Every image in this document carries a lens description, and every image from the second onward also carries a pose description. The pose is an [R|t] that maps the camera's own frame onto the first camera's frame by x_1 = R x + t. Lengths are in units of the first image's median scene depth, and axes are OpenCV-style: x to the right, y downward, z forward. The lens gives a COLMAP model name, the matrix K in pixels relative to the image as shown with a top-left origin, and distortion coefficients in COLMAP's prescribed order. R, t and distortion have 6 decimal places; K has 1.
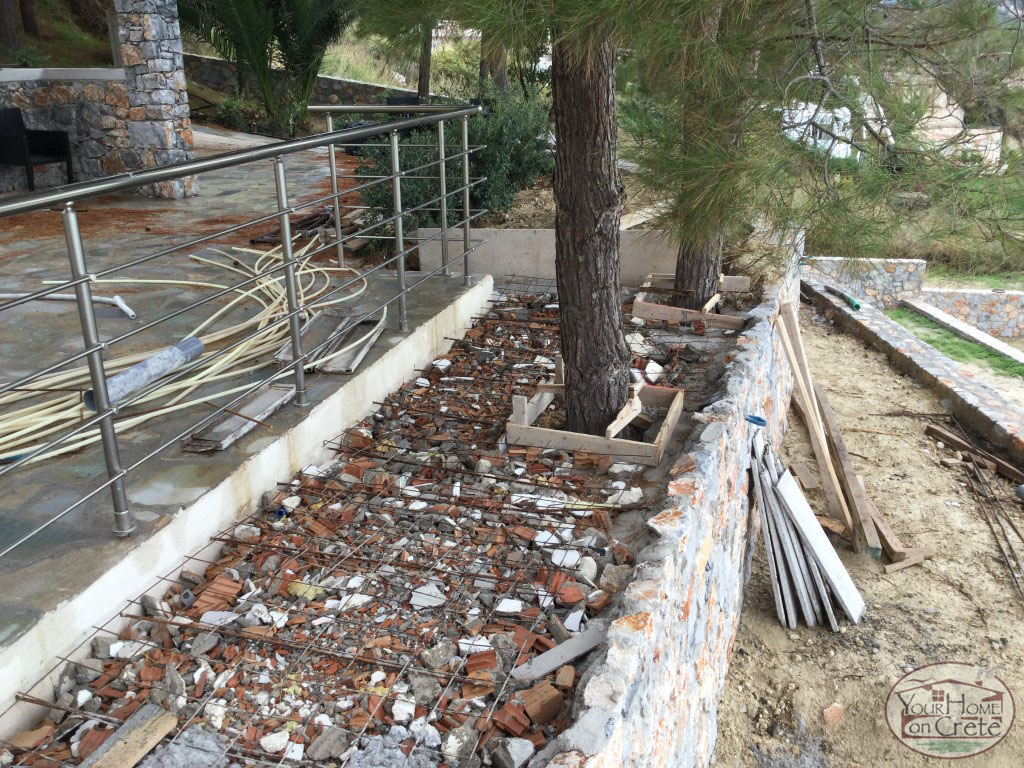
lens RADIAL K [[936.5, 0, 512.7], [0, 936.5, 382.9], [0, 0, 1]] dist [0.033386, 0.000000]
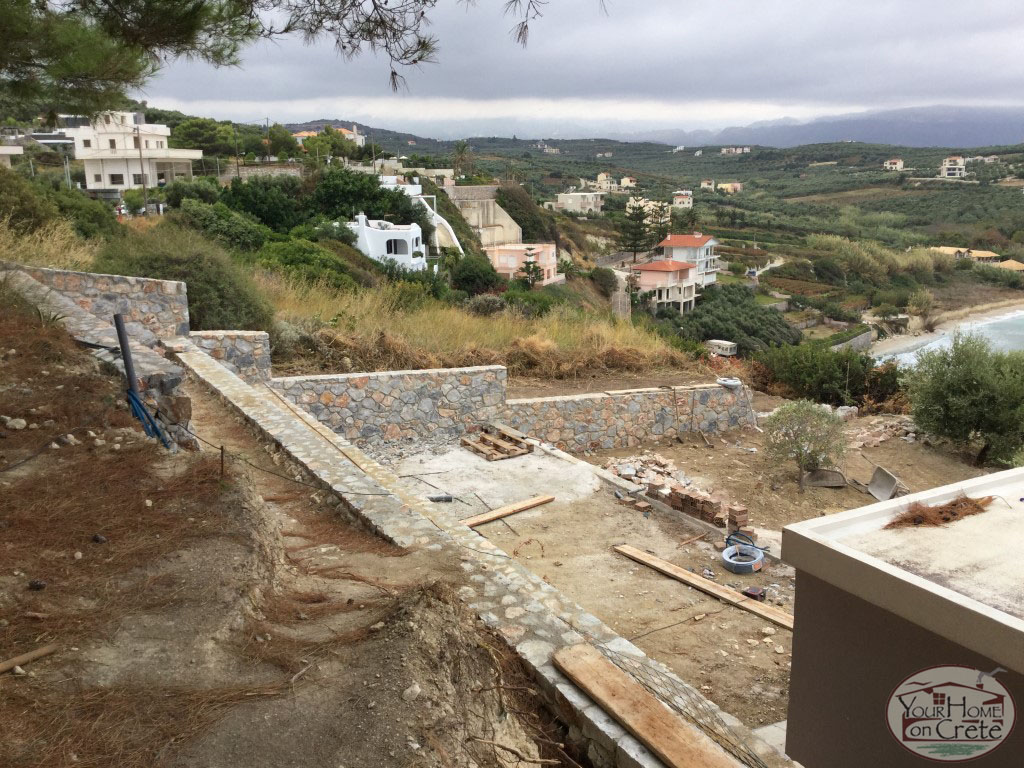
lens RADIAL K [[936.5, 0, 511.5], [0, 936.5, 384.2], [0, 0, 1]] dist [0.033386, 0.000000]
pose [[0.912868, -0.095405, 0.396952, 0.112372], [0.145644, 0.984438, -0.098332, -0.031675], [-0.381393, 0.147578, 0.912557, 0.246768]]
